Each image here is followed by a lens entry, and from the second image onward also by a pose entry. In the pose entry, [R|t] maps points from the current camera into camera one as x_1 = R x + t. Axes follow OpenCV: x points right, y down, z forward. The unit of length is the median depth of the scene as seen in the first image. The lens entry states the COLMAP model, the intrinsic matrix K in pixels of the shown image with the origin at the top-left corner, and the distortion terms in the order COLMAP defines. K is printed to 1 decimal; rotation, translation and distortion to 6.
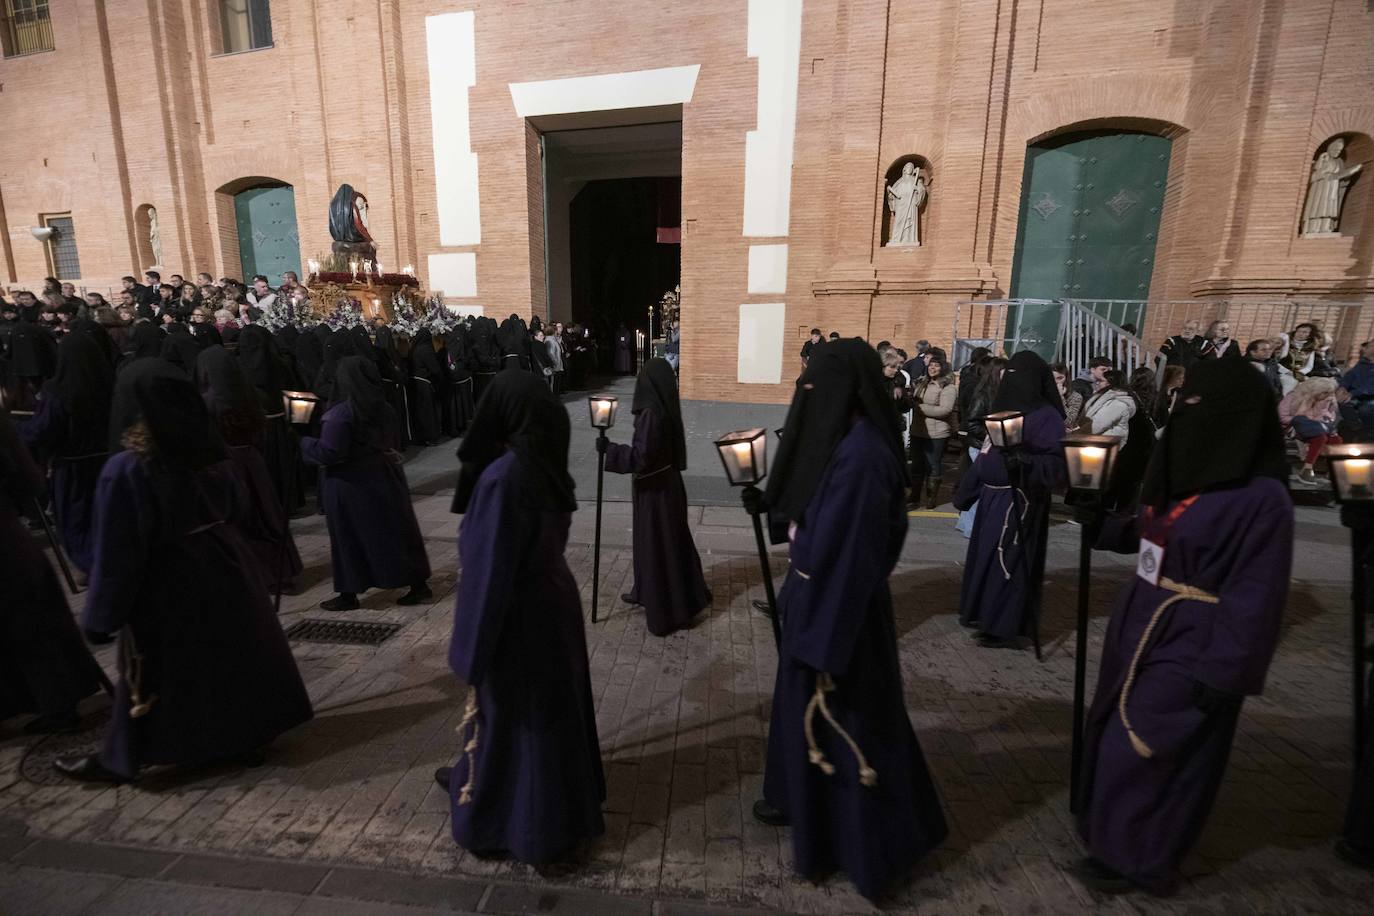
lens RADIAL K [[552.7, 0, 693.7], [0, 552.7, 458.9], [0, 0, 1]] dist [-0.000209, -0.002503]
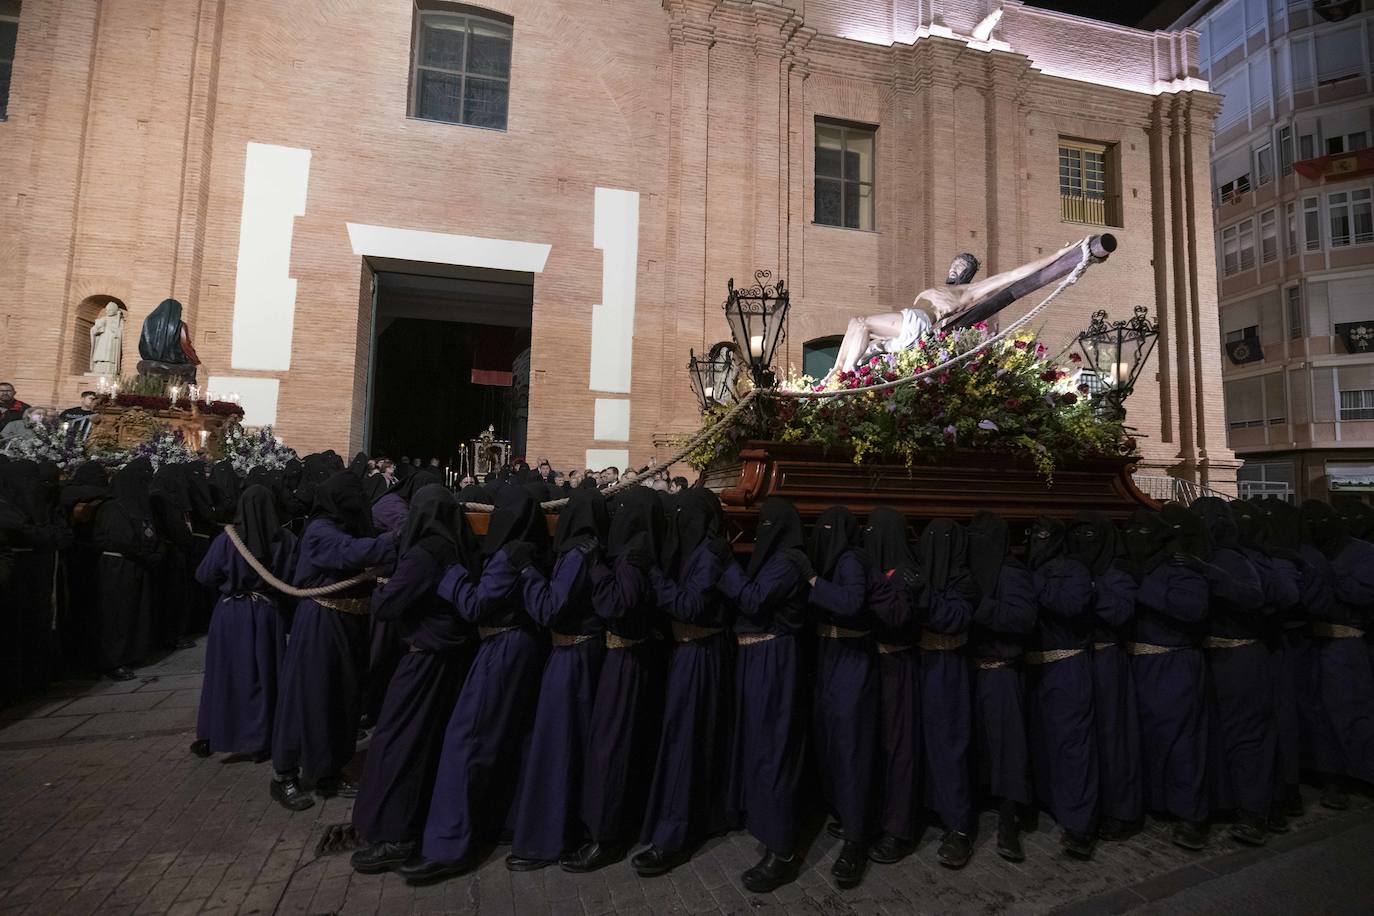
lens RADIAL K [[552.7, 0, 693.7], [0, 552.7, 458.9], [0, 0, 1]] dist [-0.000209, -0.002503]
pose [[0.909963, 0.034061, 0.413288, -0.177204], [0.067080, 0.971405, -0.227753, -0.004406], [-0.409228, 0.234971, 0.881658, -0.023877]]
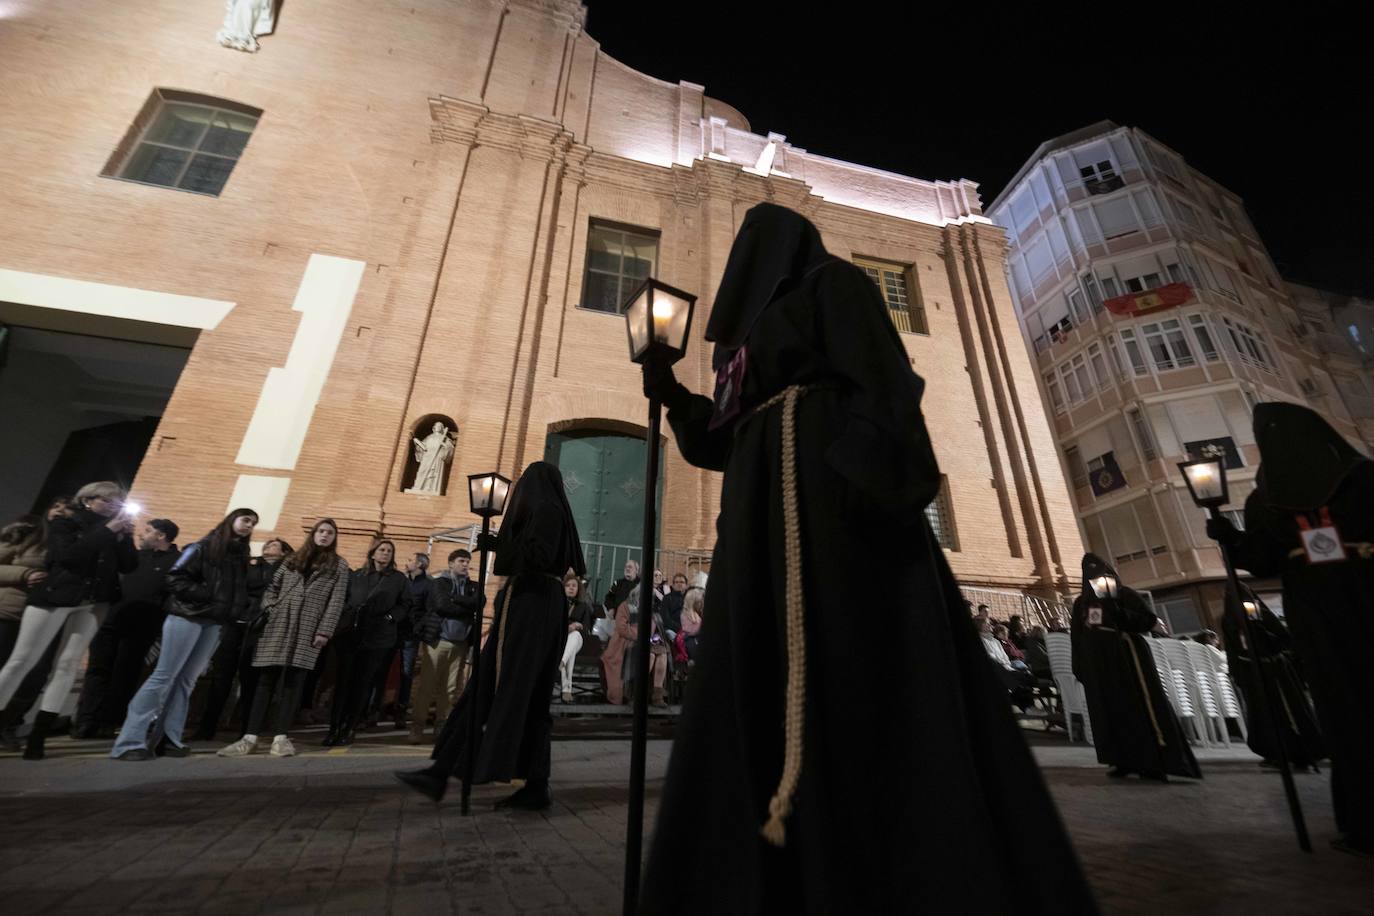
lens RADIAL K [[552.7, 0, 693.7], [0, 552.7, 458.9], [0, 0, 1]] dist [-0.000209, -0.002503]
pose [[0.886827, 0.181337, 0.425035, 0.361892], [0.086897, 0.837936, -0.538807, 0.109609], [-0.453857, 0.514763, 0.727346, 0.066979]]
